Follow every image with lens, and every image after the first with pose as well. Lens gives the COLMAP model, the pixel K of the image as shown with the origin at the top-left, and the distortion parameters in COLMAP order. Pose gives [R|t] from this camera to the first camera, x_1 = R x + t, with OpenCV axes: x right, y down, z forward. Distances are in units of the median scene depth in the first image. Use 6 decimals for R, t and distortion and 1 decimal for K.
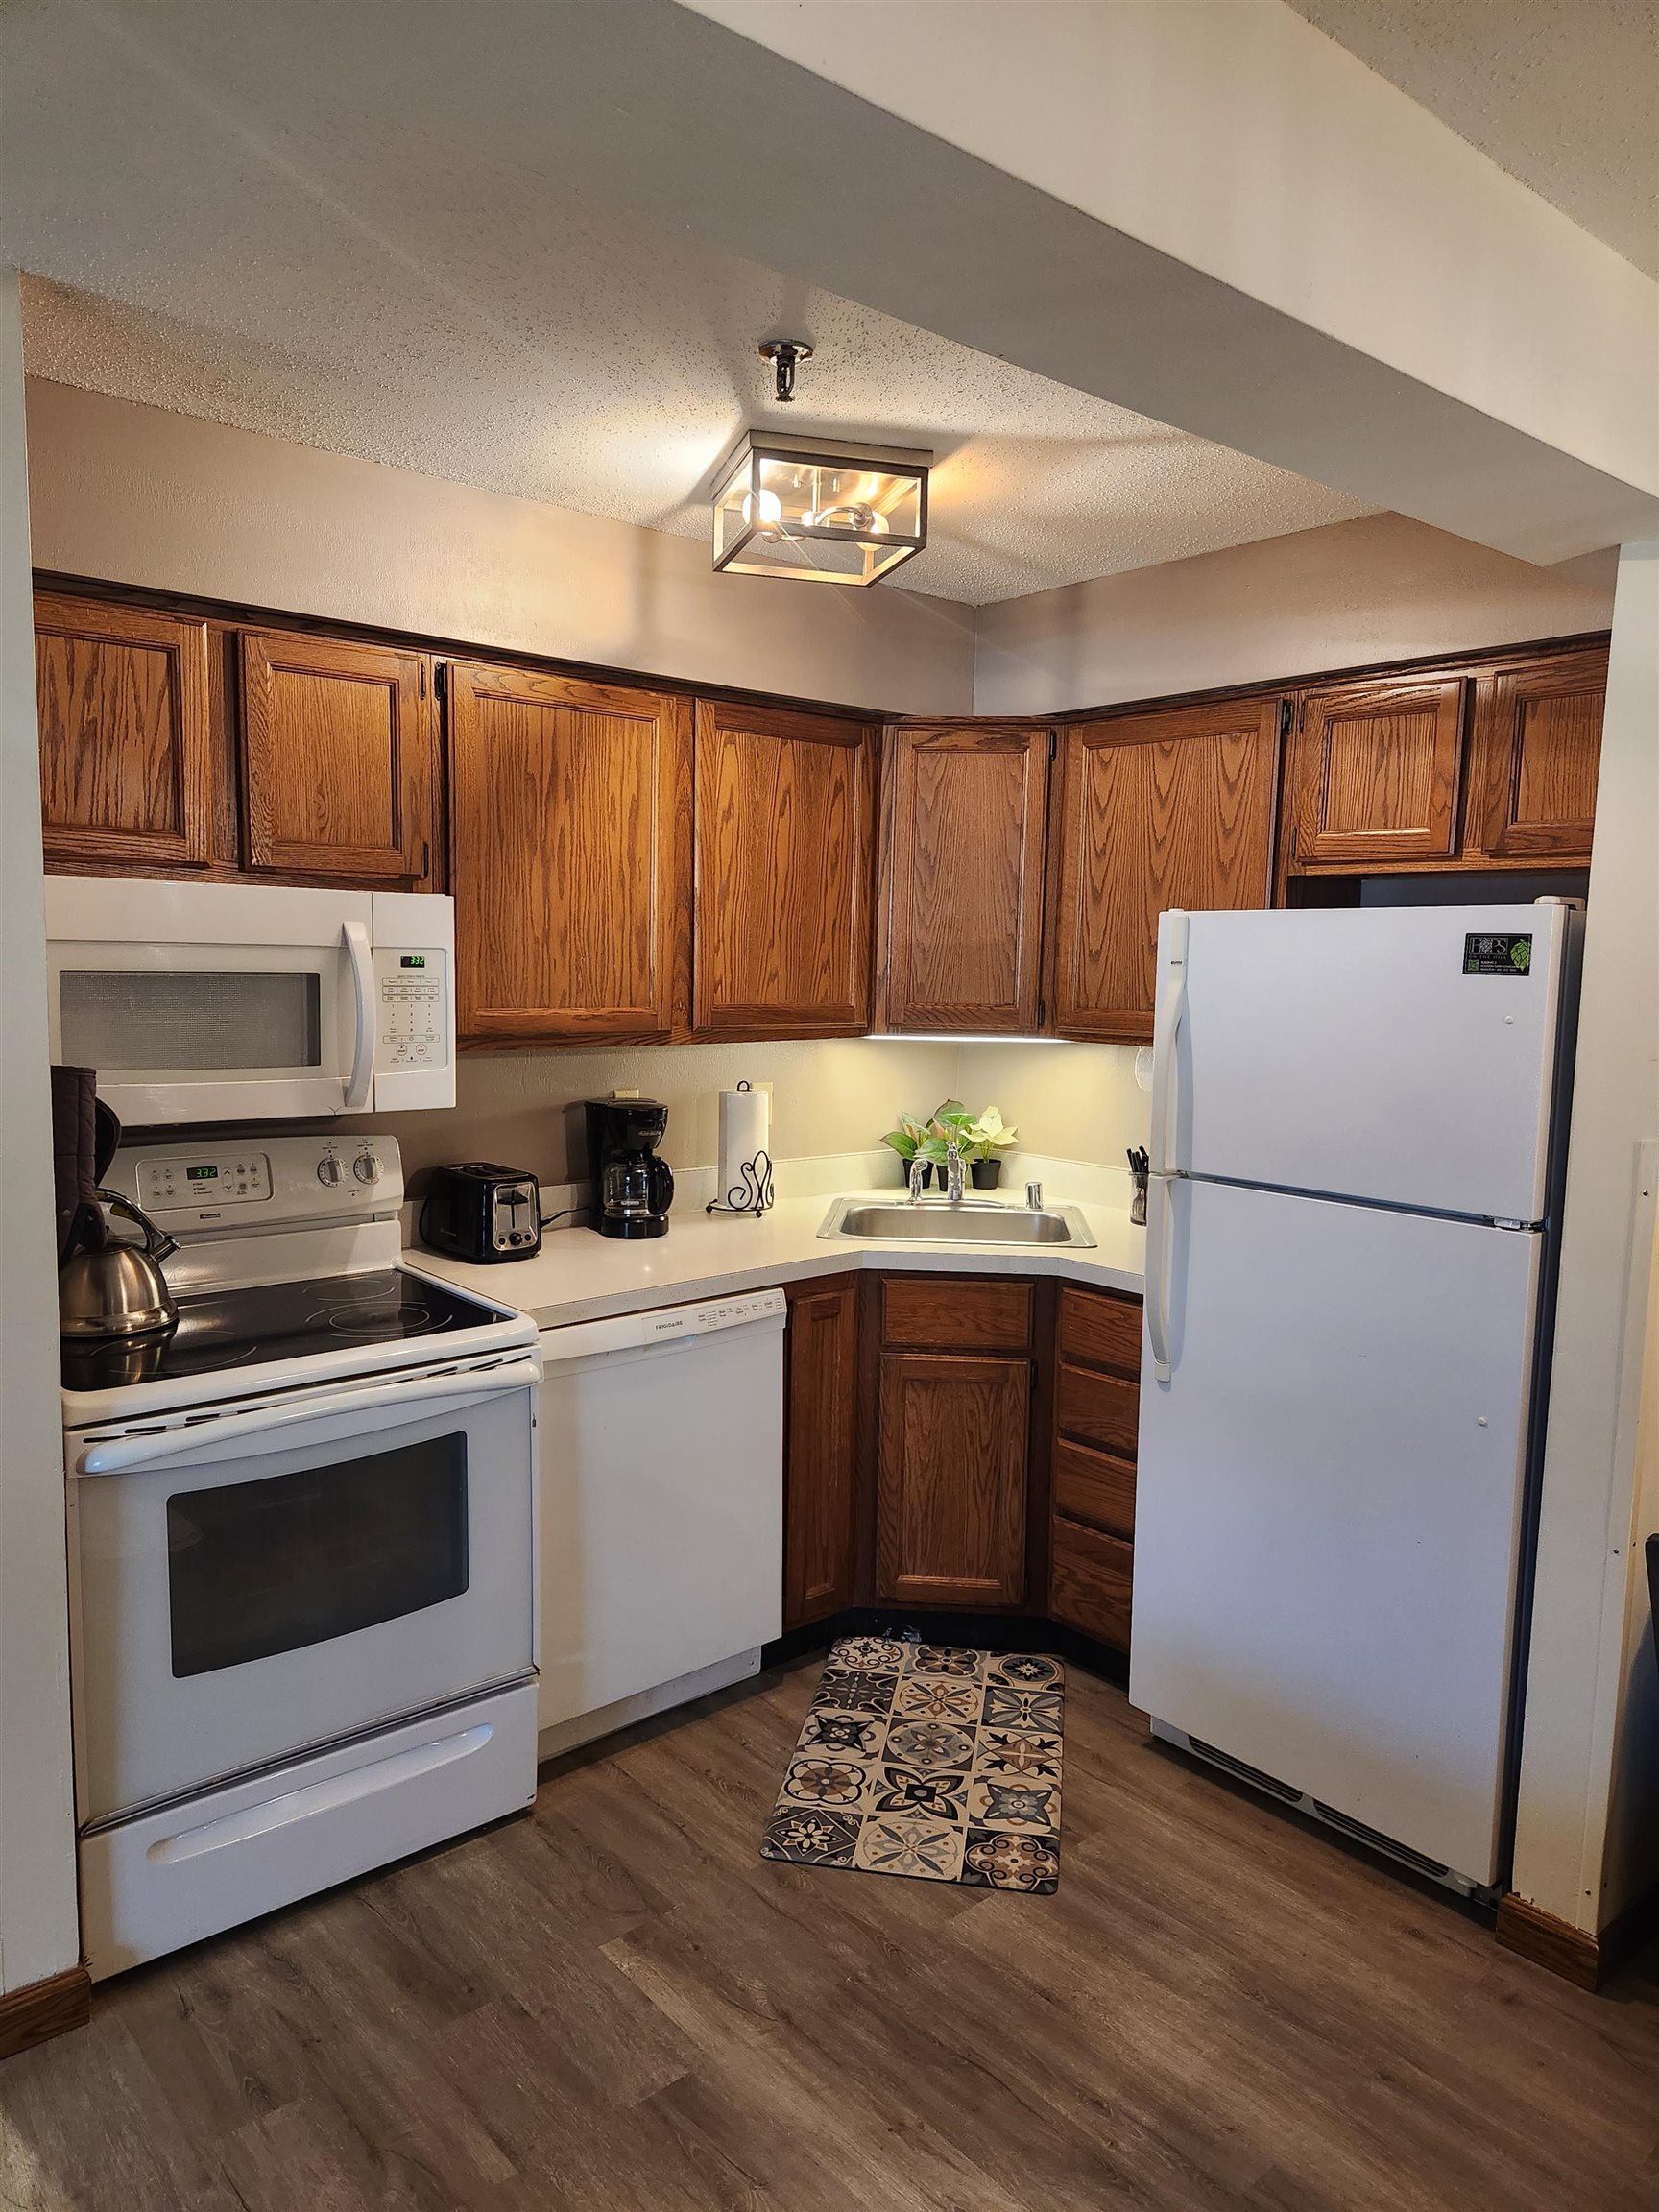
lens RADIAL K [[1471.3, 0, 829.5], [0, 1471.3, 1106.0], [0, 0, 1]] dist [0.068439, -0.065520]
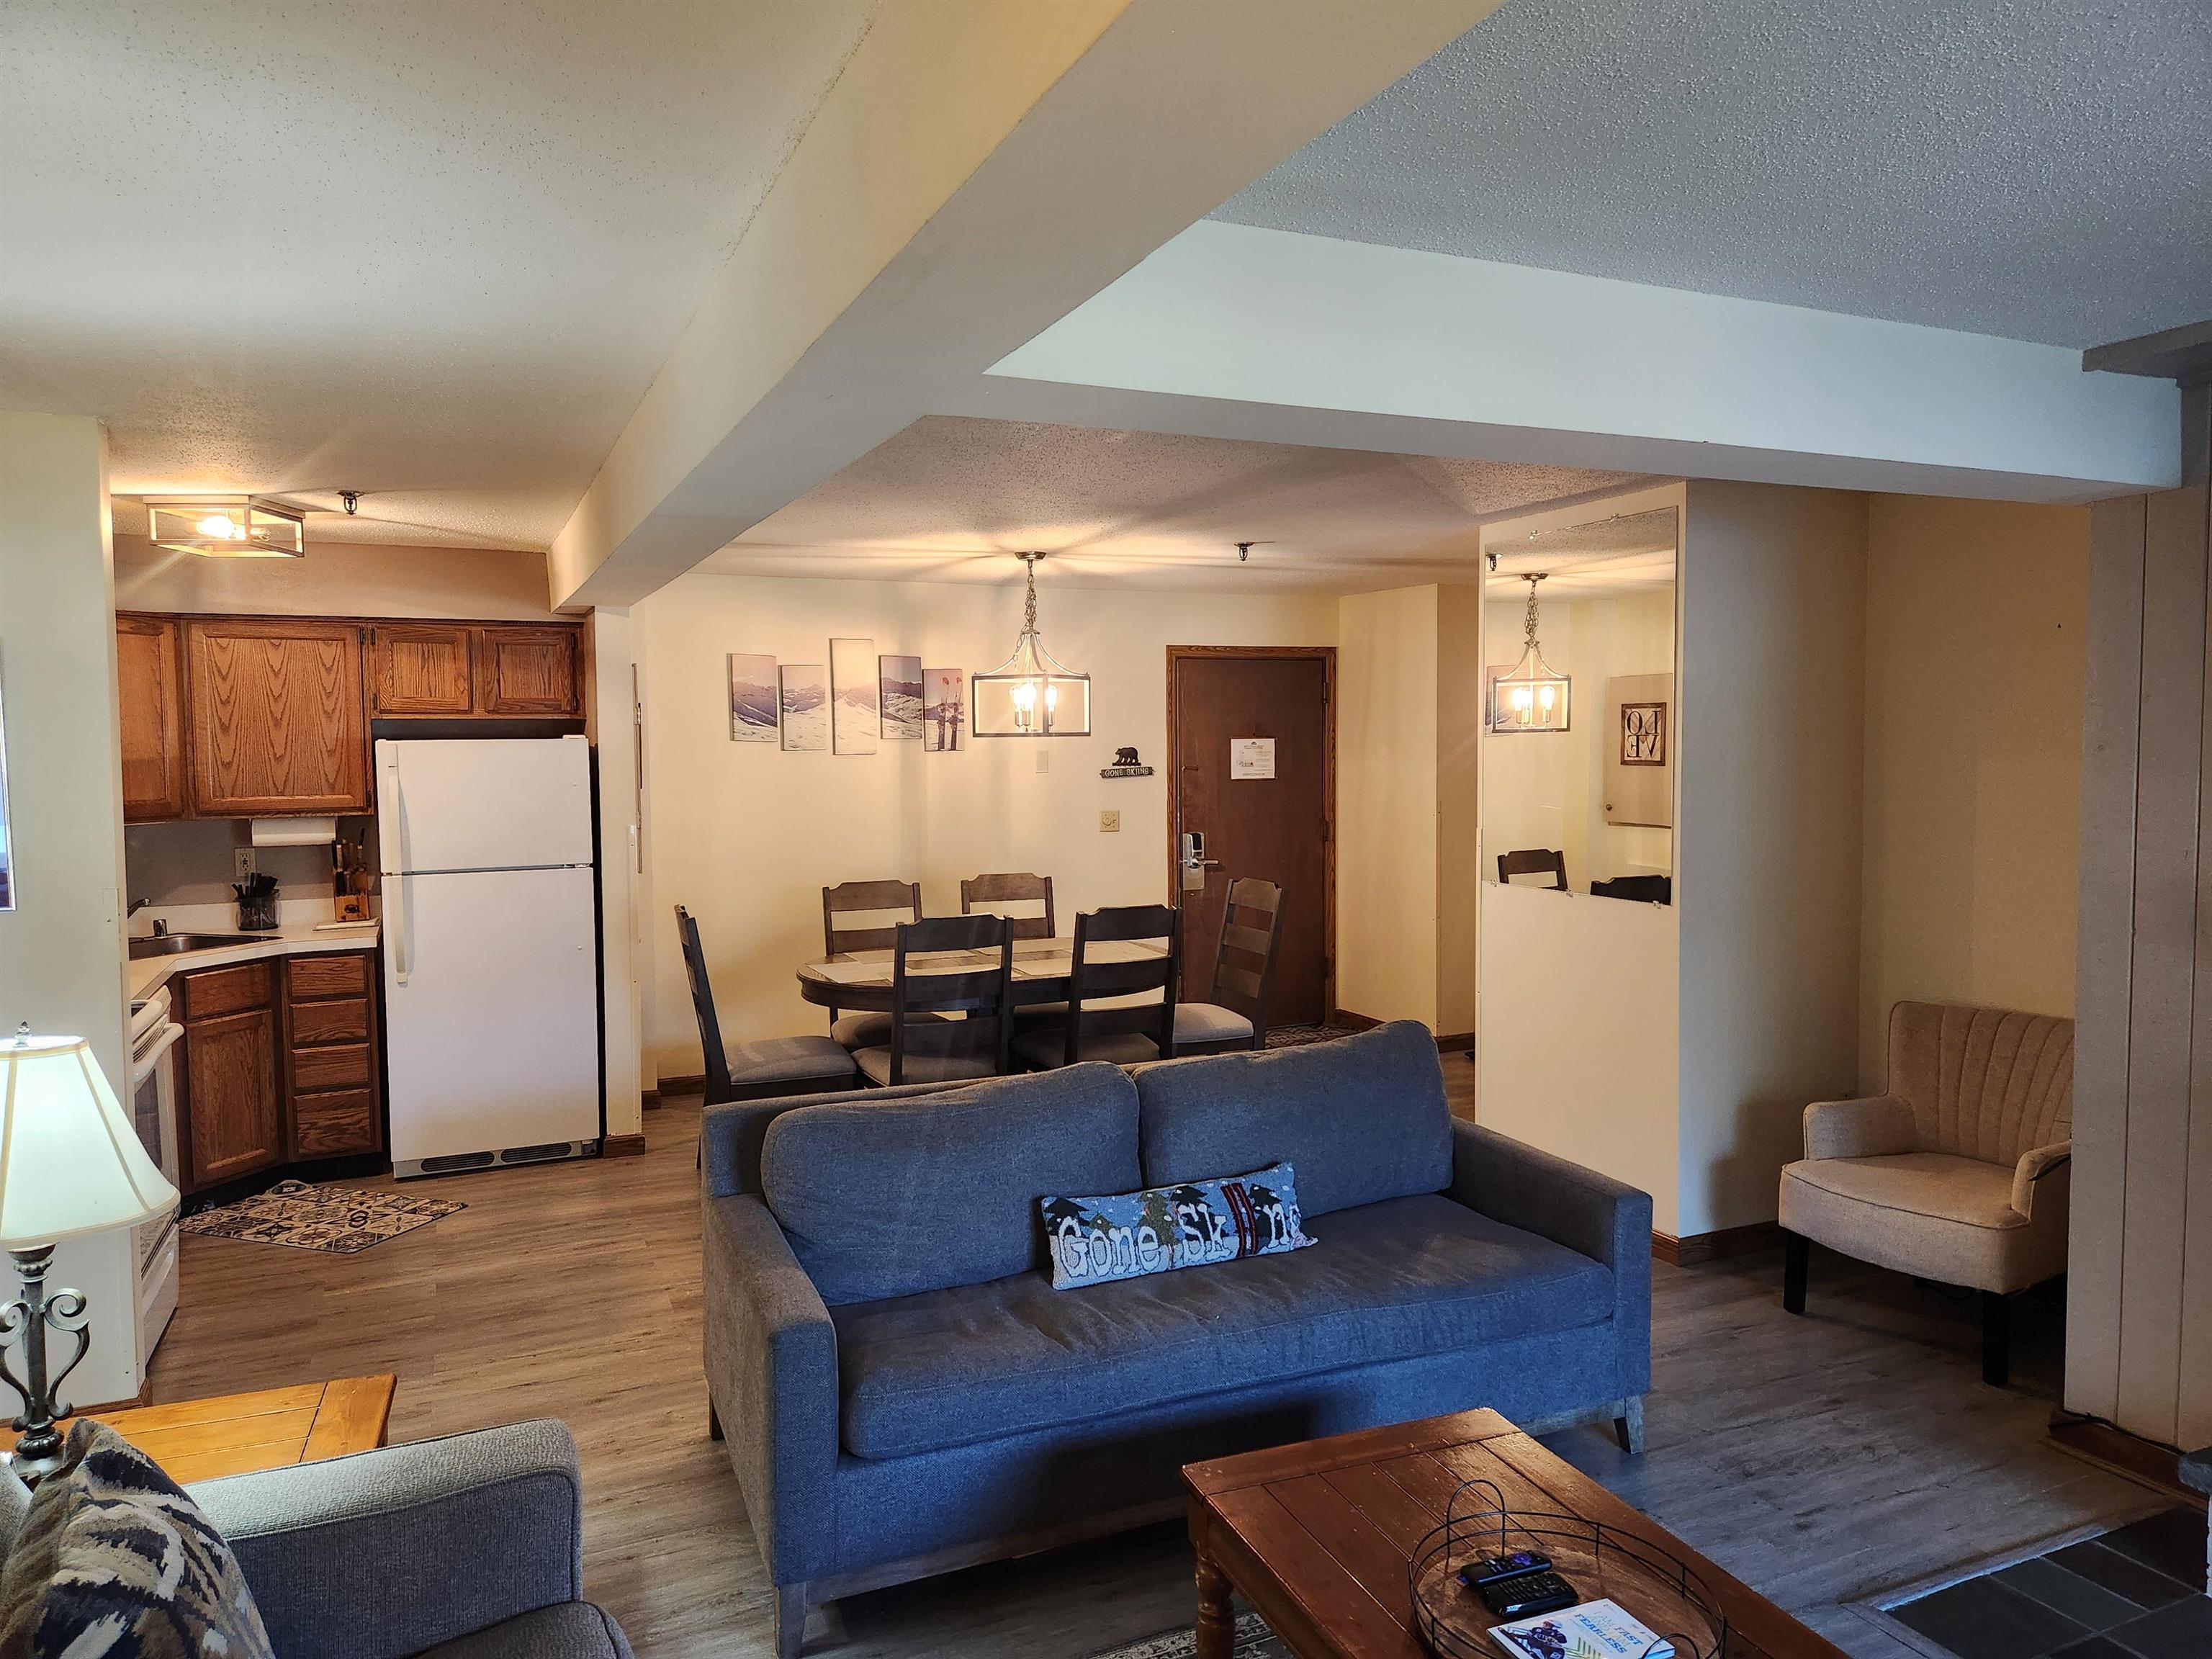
lens RADIAL K [[1468.0, 0, 1105.7], [0, 1468.0, 820.3], [0, 0, 1]] dist [0.087992, -0.083852]
pose [[0.279654, -0.074781, 0.957184, -1.274619], [0.116767, 0.992210, 0.043402, -0.001439], [-0.952974, 0.099630, 0.286208, -0.423499]]
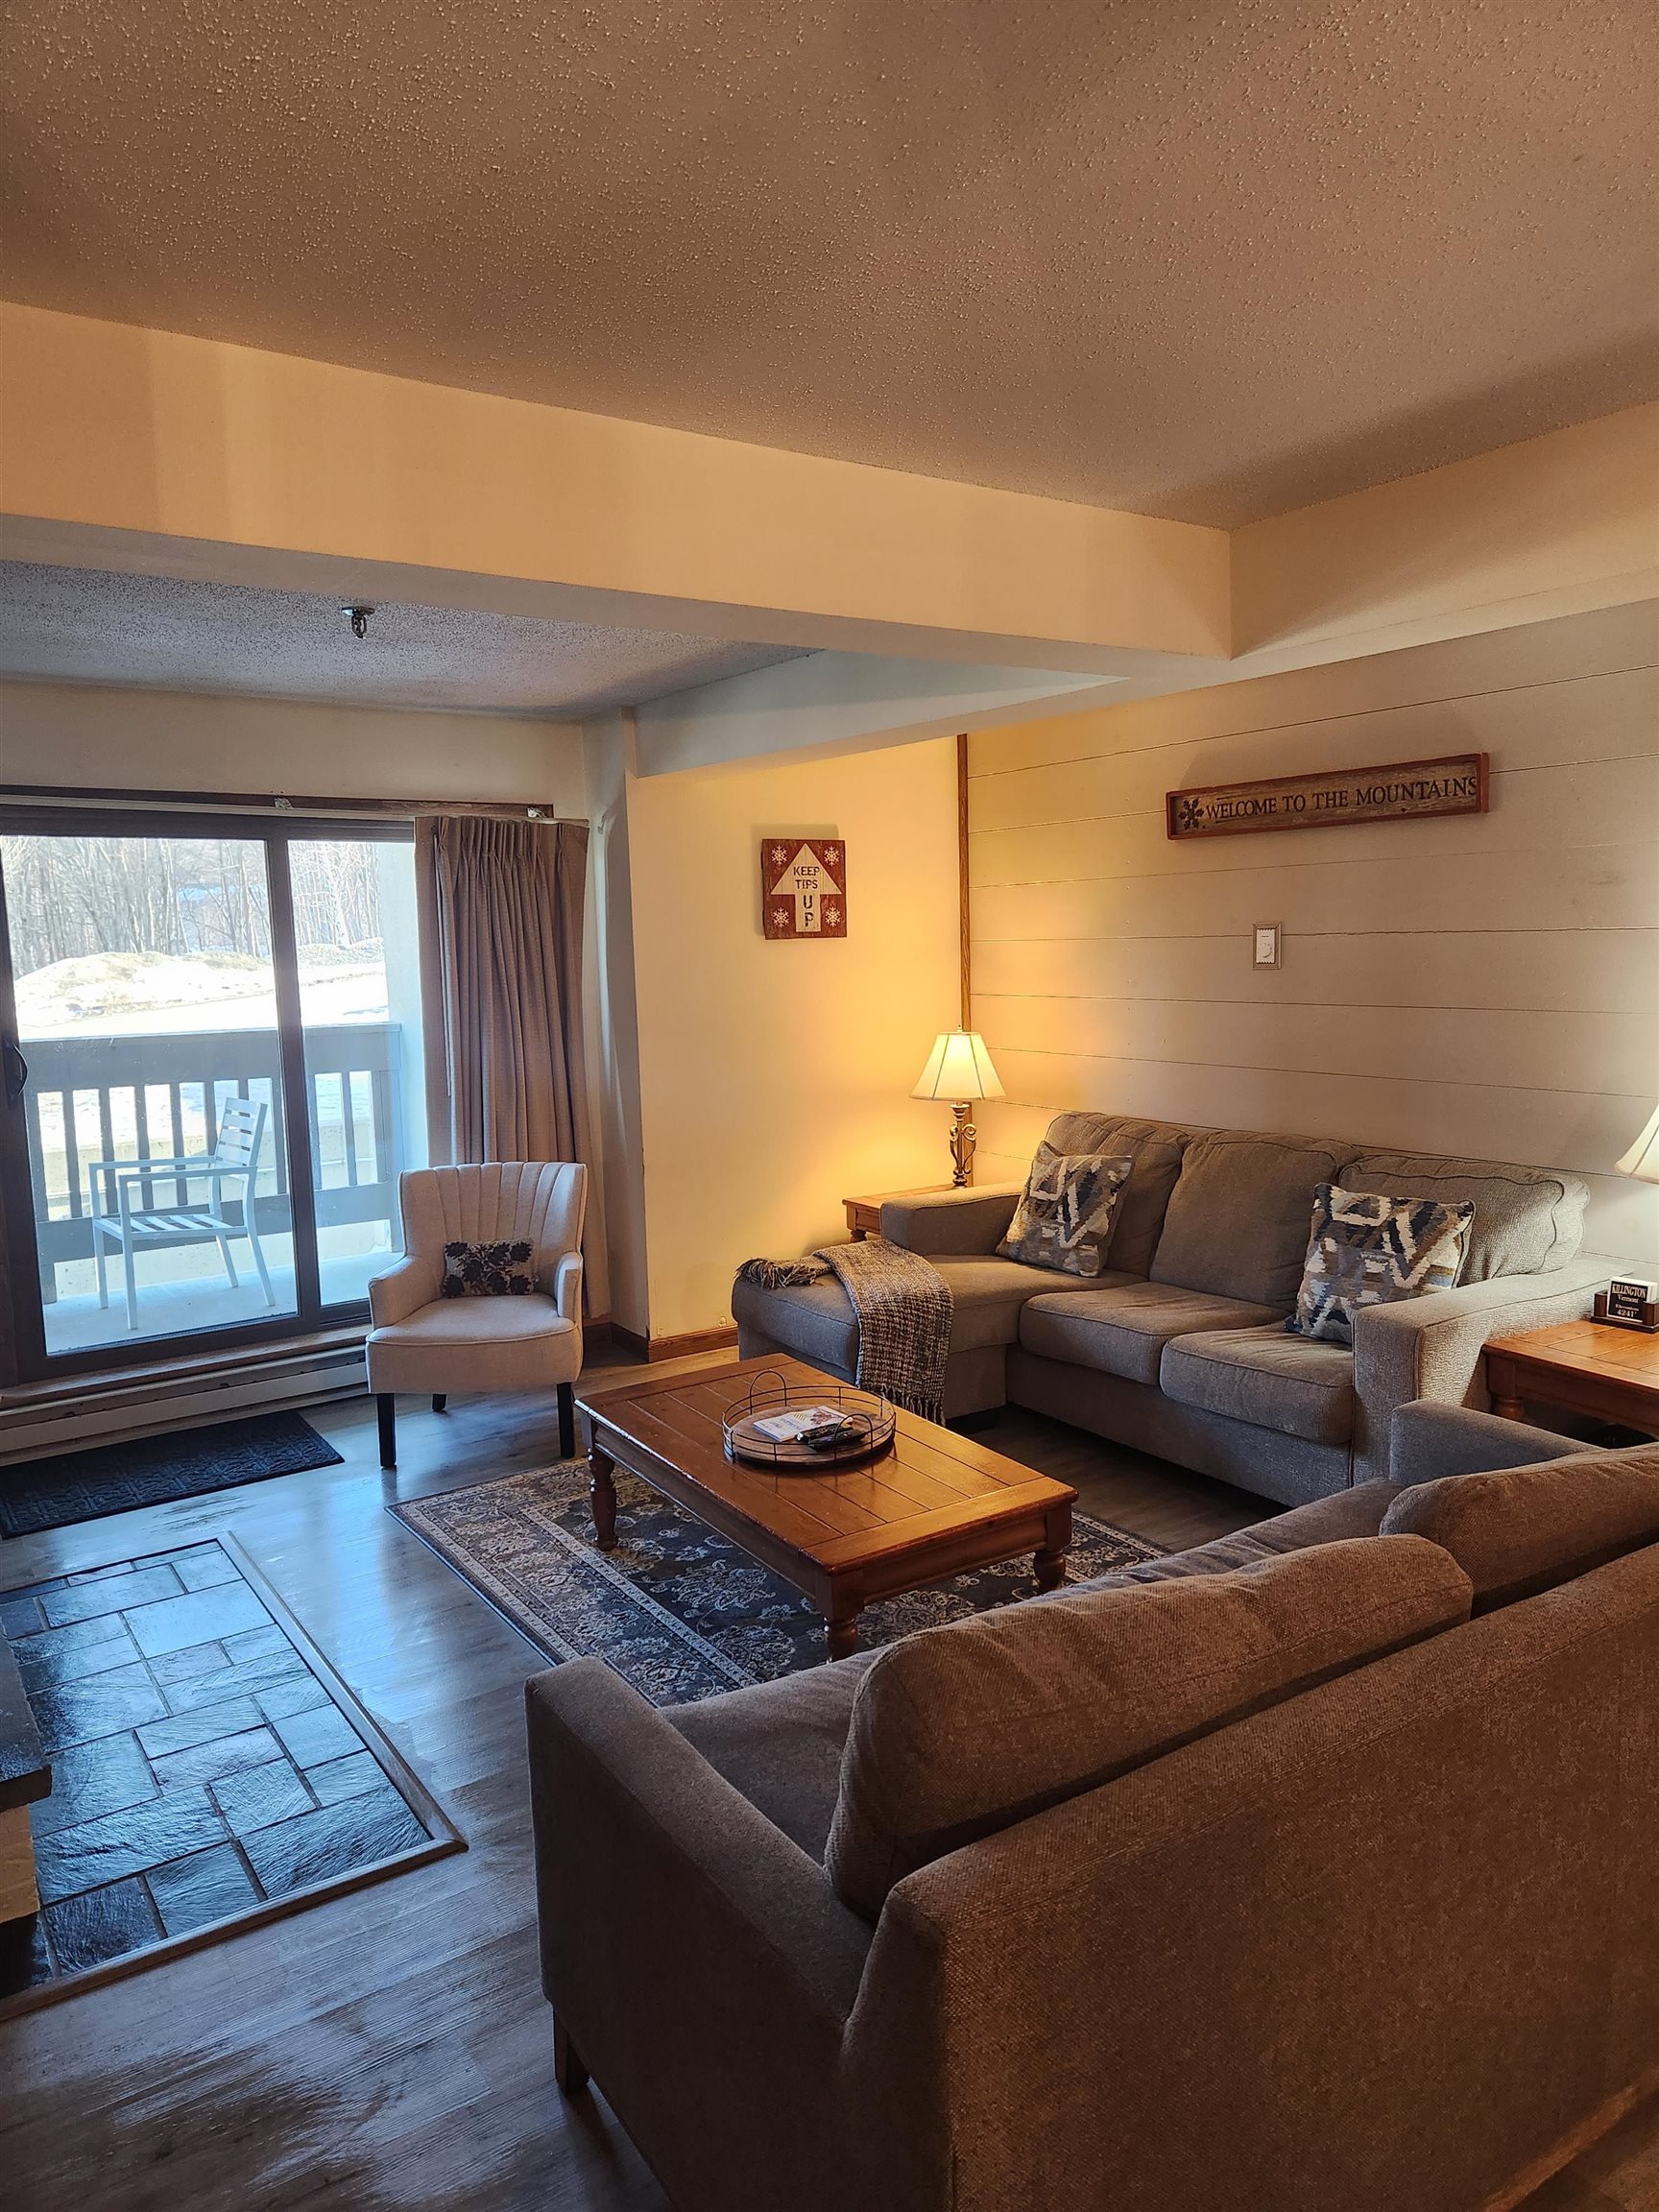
lens RADIAL K [[1468.0, 0, 840.1], [0, 1468.0, 1109.8], [0, 0, 1]] dist [0.087992, -0.083852]
pose [[-0.100651, 0.102344, -0.989644, 0.510720], [-0.080767, 0.990572, 0.110654, 0.030984], [0.991638, 0.091068, -0.091436, -0.285749]]
